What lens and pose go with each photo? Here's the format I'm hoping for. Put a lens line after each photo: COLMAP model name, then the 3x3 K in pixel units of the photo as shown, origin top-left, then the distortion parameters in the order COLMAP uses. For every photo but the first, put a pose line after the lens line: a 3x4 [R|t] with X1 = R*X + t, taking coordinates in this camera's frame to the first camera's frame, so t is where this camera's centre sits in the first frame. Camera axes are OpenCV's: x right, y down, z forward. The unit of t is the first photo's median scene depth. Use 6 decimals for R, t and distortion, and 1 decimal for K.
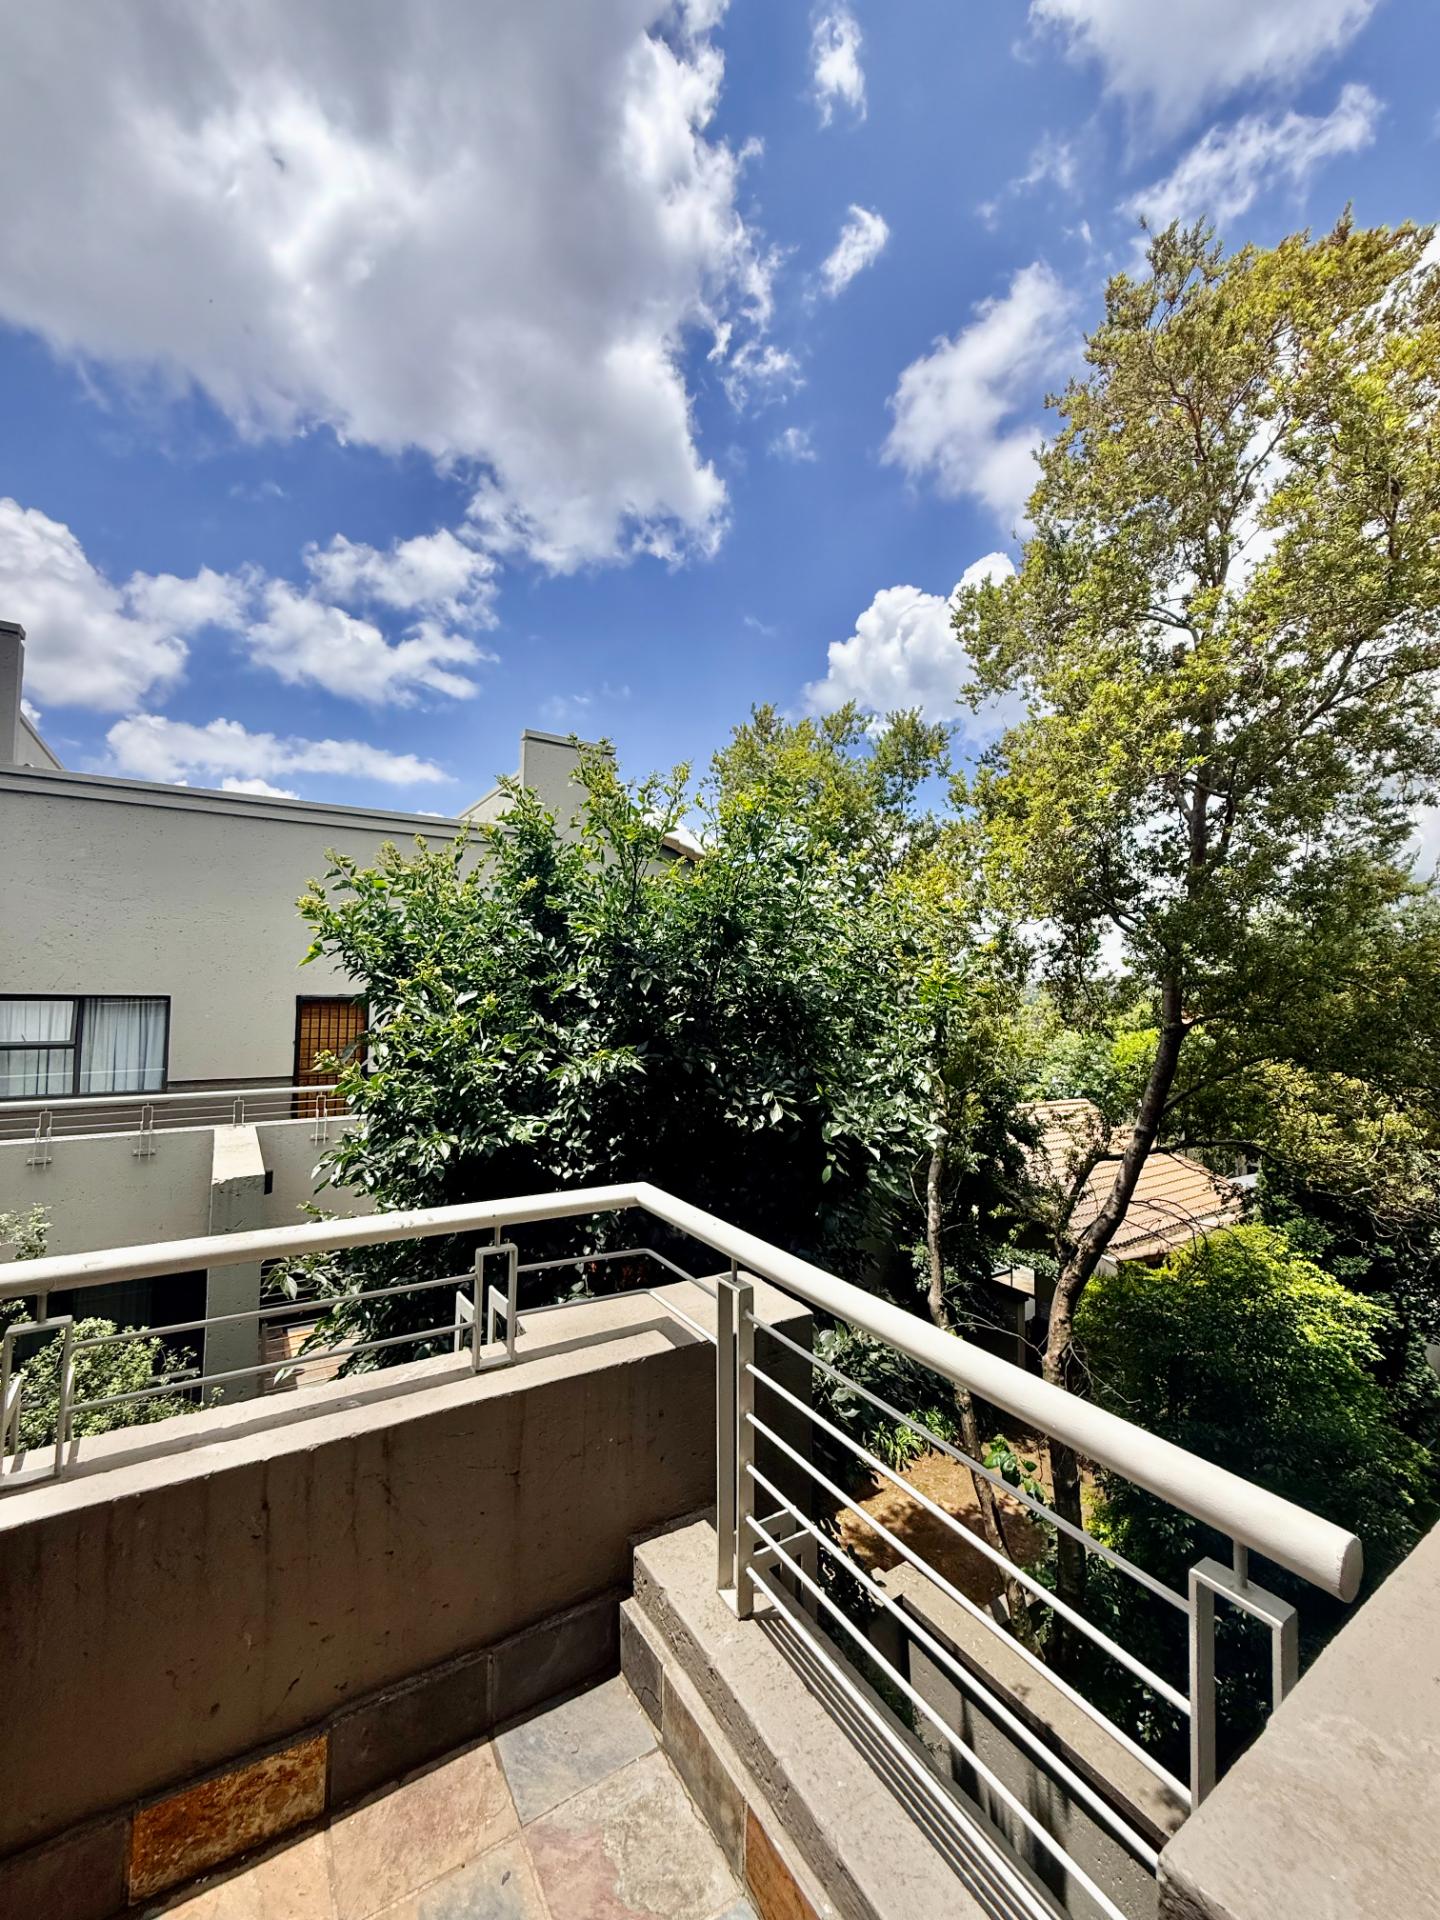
lens RADIAL K [[764.7, 0, 722.1], [0, 764.7, 953.4], [0, 0, 1]] dist [-0.000804, 0.000790]
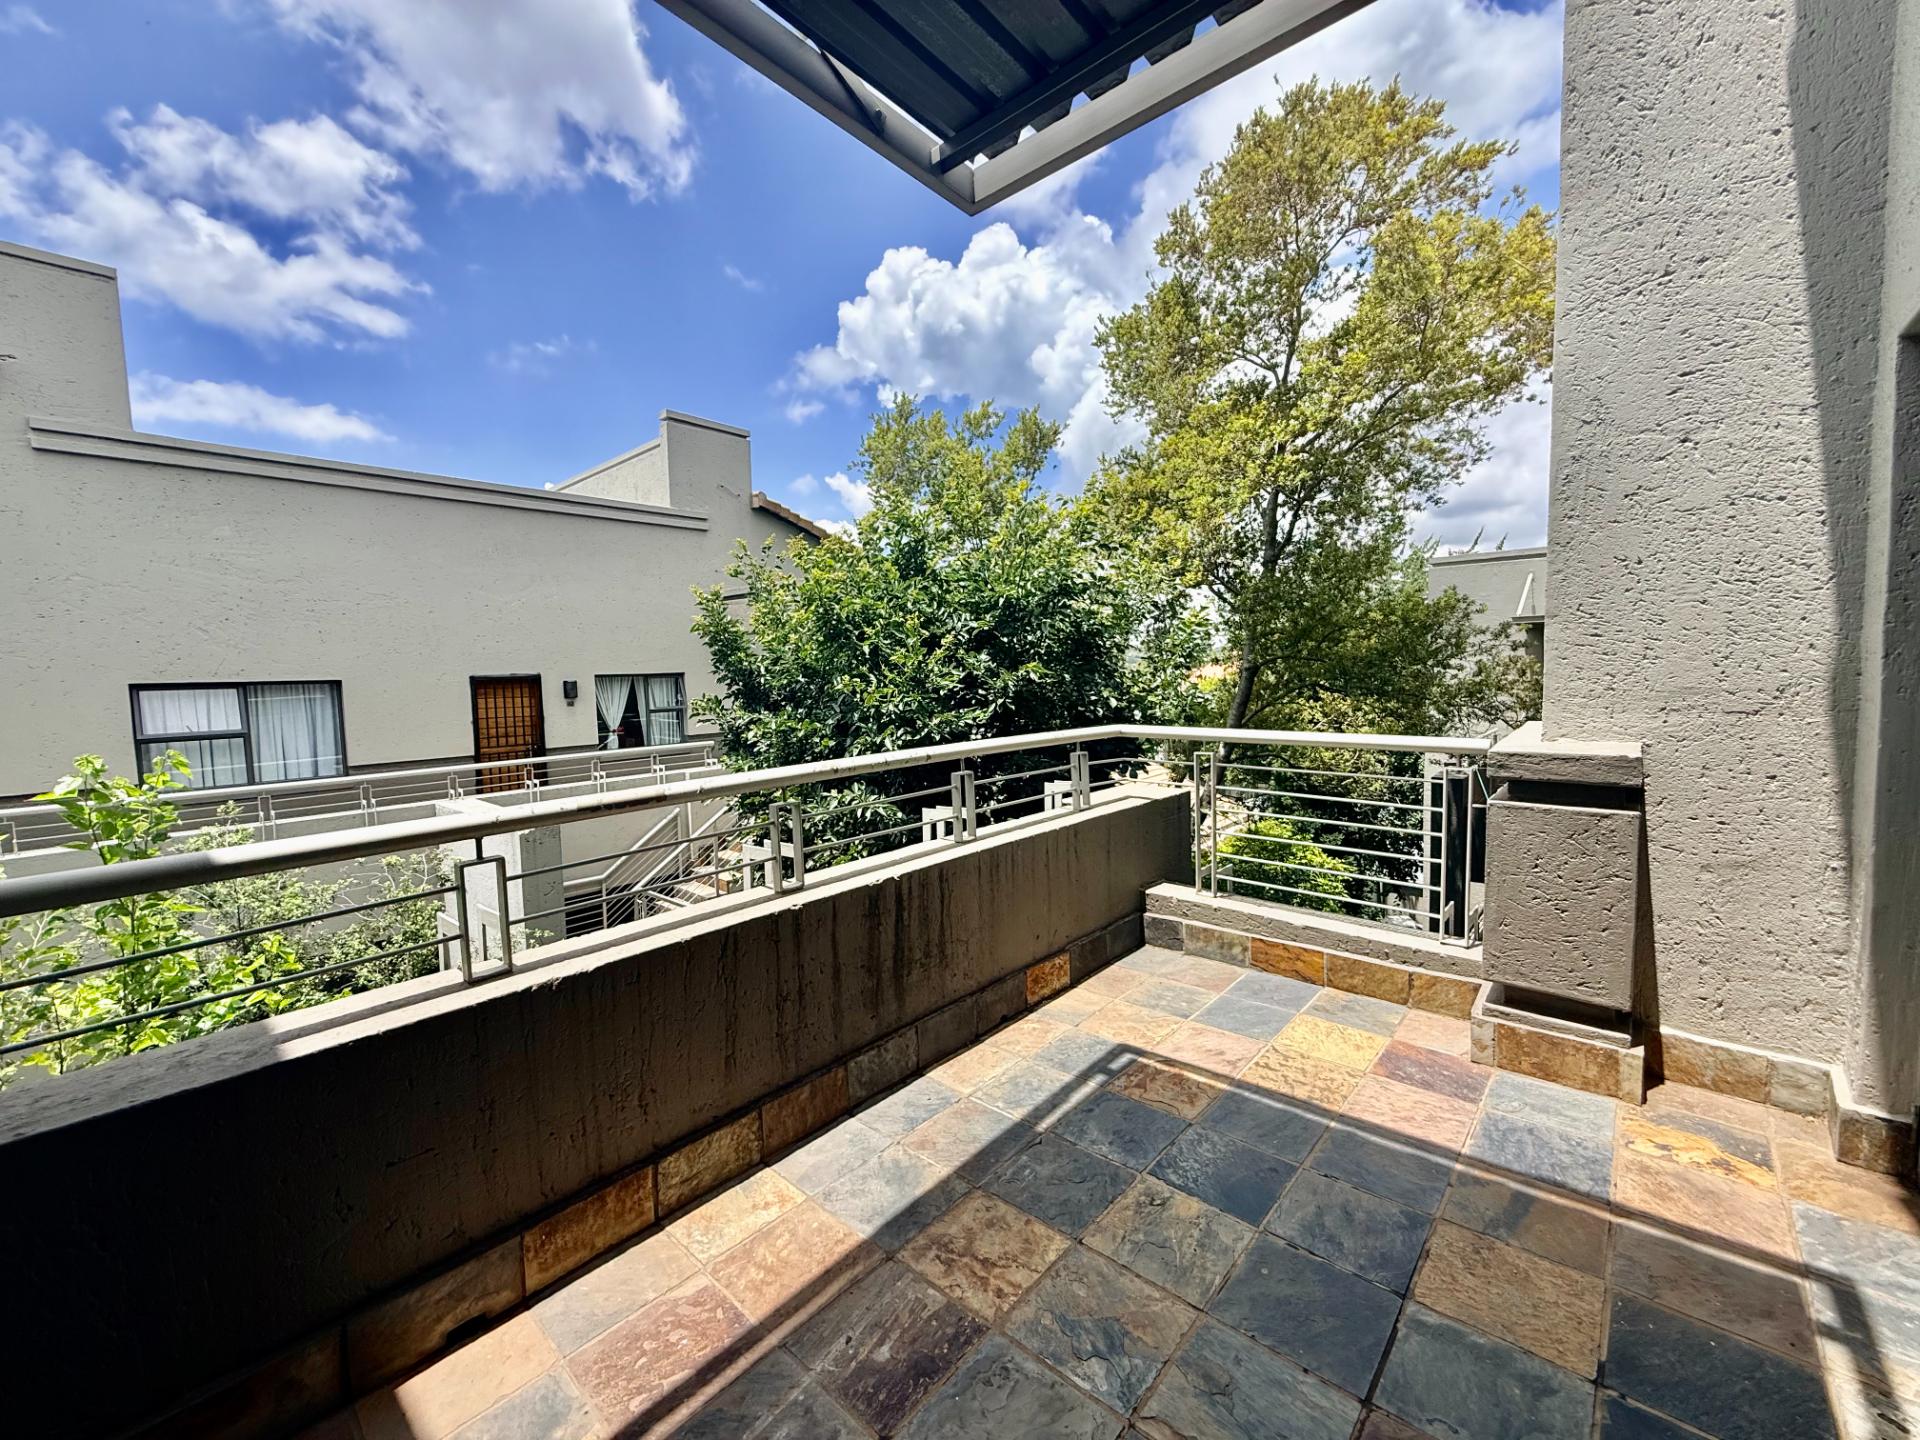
lens RADIAL K [[764.7, 0, 953.7], [0, 764.7, 719.4], [0, 0, 1]] dist [-0.000804, 0.000790]
pose [[0.964613, -0.060221, 0.256701, -0.229329], [0.030981, 0.992711, 0.116467, 0.016302], [-0.261843, -0.104392, 0.959448, -0.158510]]
